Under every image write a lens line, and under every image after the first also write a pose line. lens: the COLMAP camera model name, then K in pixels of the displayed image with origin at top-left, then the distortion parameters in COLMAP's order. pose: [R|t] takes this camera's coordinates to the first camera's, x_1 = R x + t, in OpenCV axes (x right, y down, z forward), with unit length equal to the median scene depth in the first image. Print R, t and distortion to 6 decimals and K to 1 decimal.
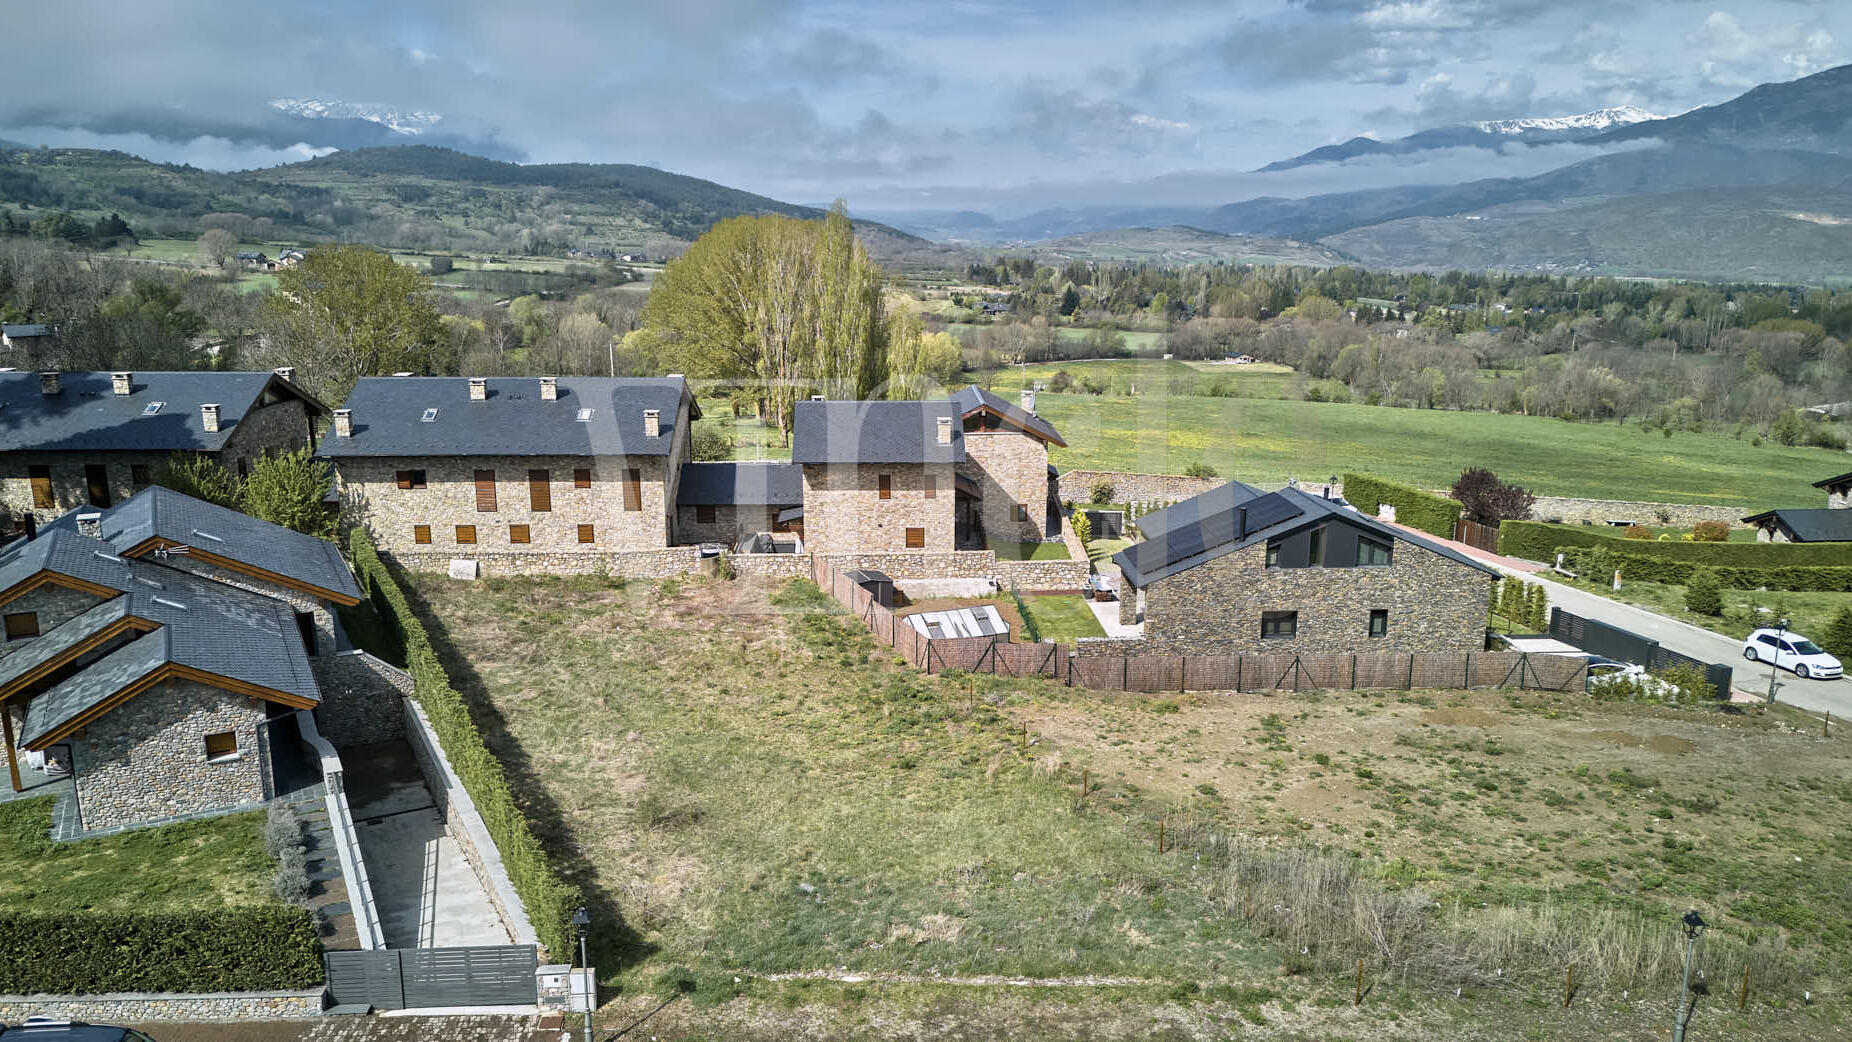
lens RADIAL K [[1368.8, 0, 906.4], [0, 1368.8, 562.6], [0, 0, 1]] dist [0.080175, -0.076069]
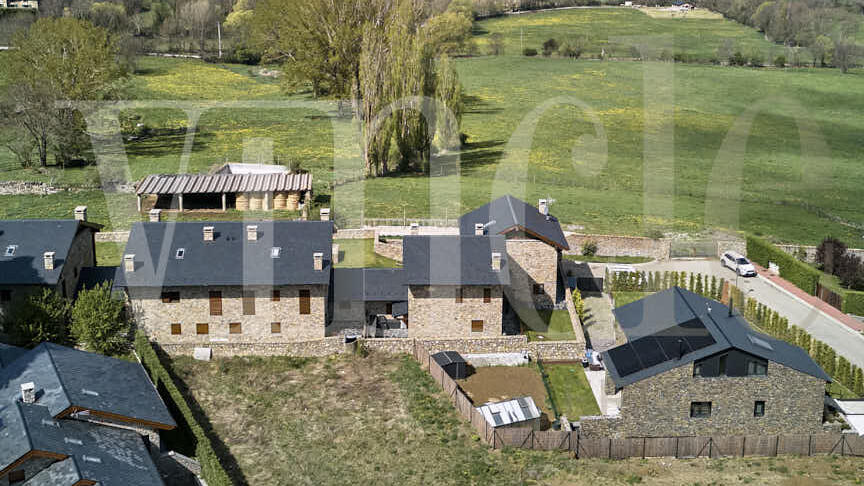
lens RADIAL K [[1075.8, 0, 432.2], [0, 1075.8, 116.0], [0, 0, 1]] dist [0.160022, -0.404081]
pose [[0.999940, 0.004508, 0.009976, -0.064572], [-0.004470, 0.999983, -0.003821, -0.277298], [-0.009994, 0.003776, 0.999943, -0.295802]]
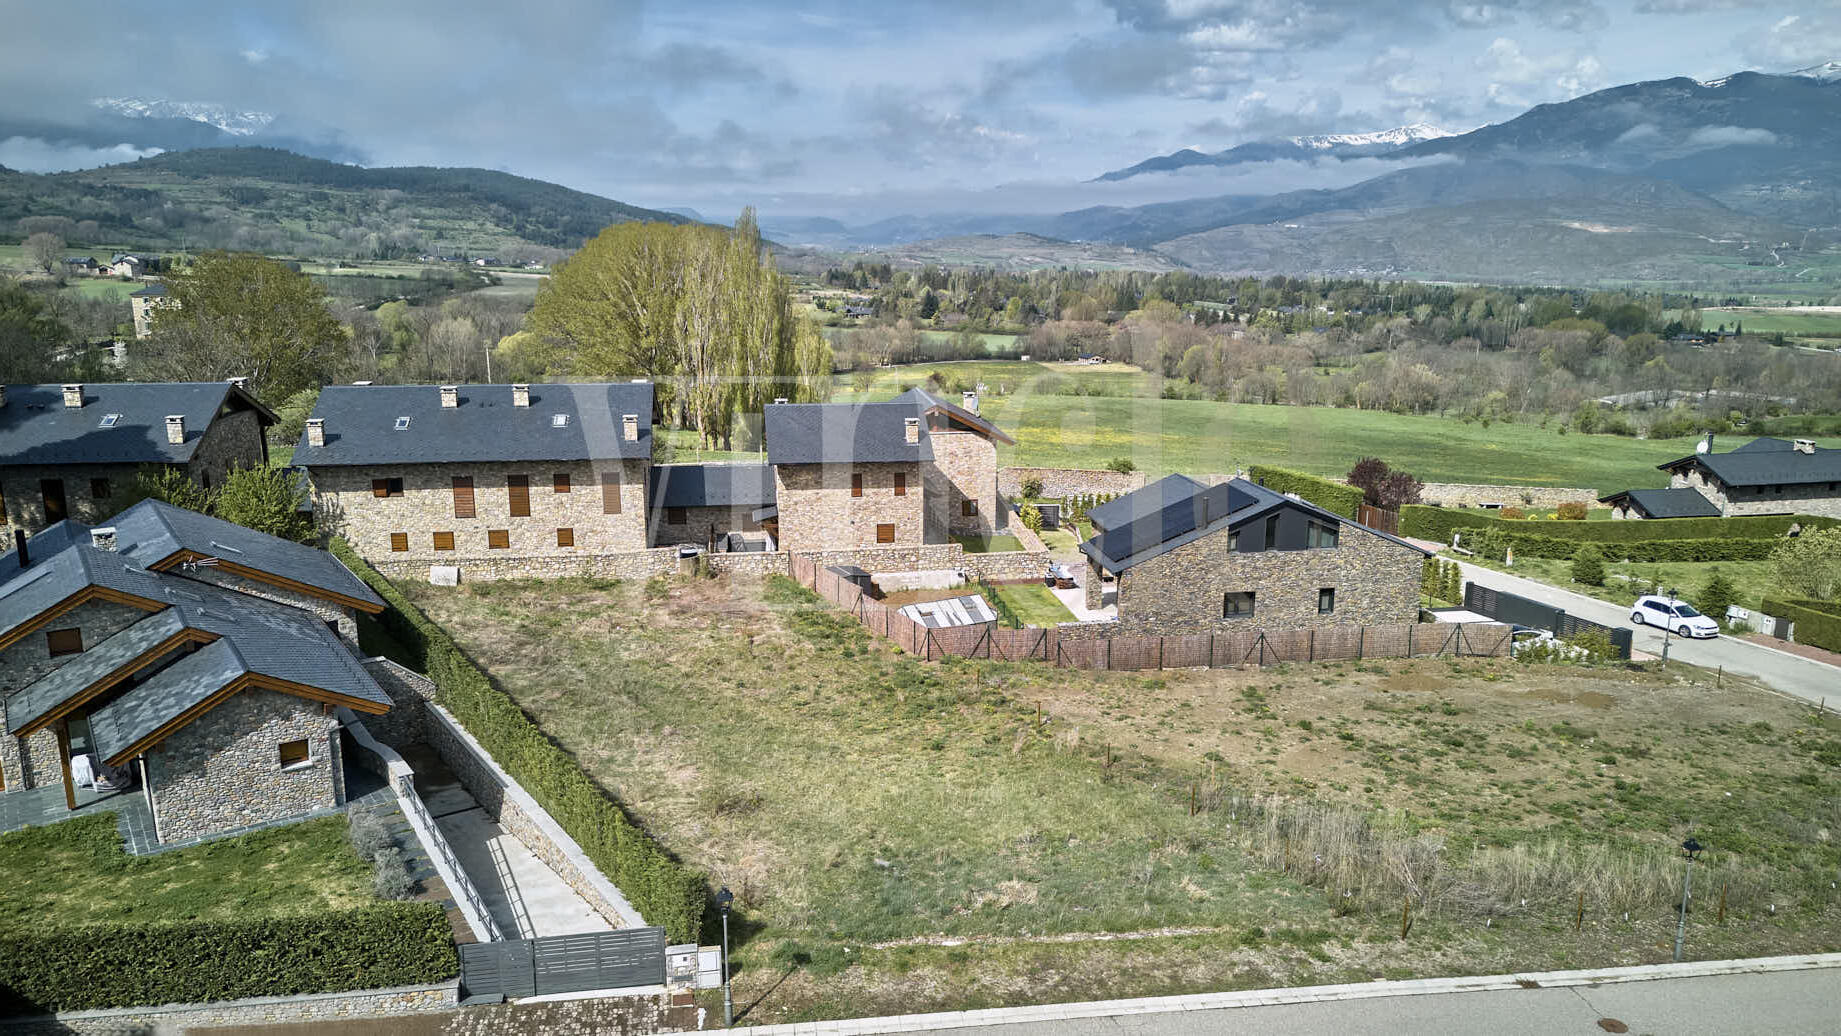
lens RADIAL K [[1336.0, 0, 920.1], [0, 1336.0, 551.1], [0, 0, 1]] dist [0.081425, -0.078053]
pose [[0.992818, -0.026029, 0.116765, -0.092268], [0.026748, 0.999632, -0.004596, 0.000852], [-0.116602, 0.007686, 0.993149, -0.019508]]
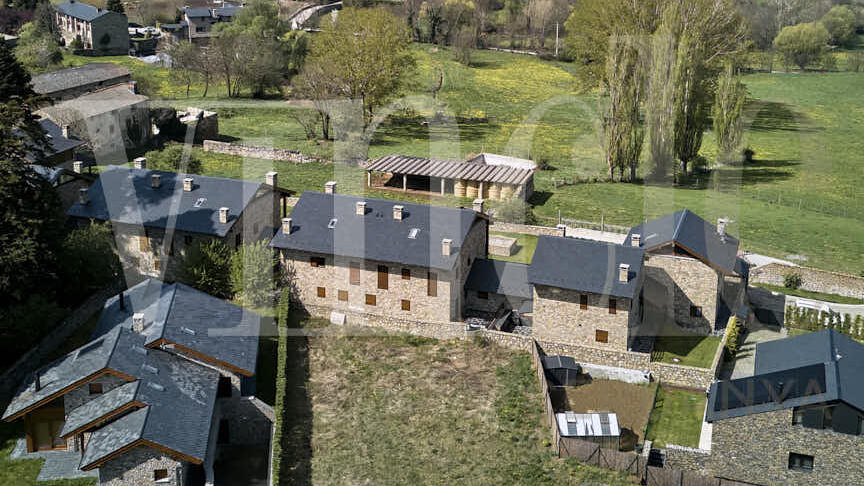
lens RADIAL K [[1075.8, 0, 432.2], [0, 1075.8, 116.0], [0, 0, 1]] dist [0.160022, -0.404081]
pose [[0.930473, 0.089625, -0.355229, 0.259815], [-0.091626, 0.995730, 0.011224, -0.282049], [0.354718, 0.022105, 0.934712, -0.251525]]
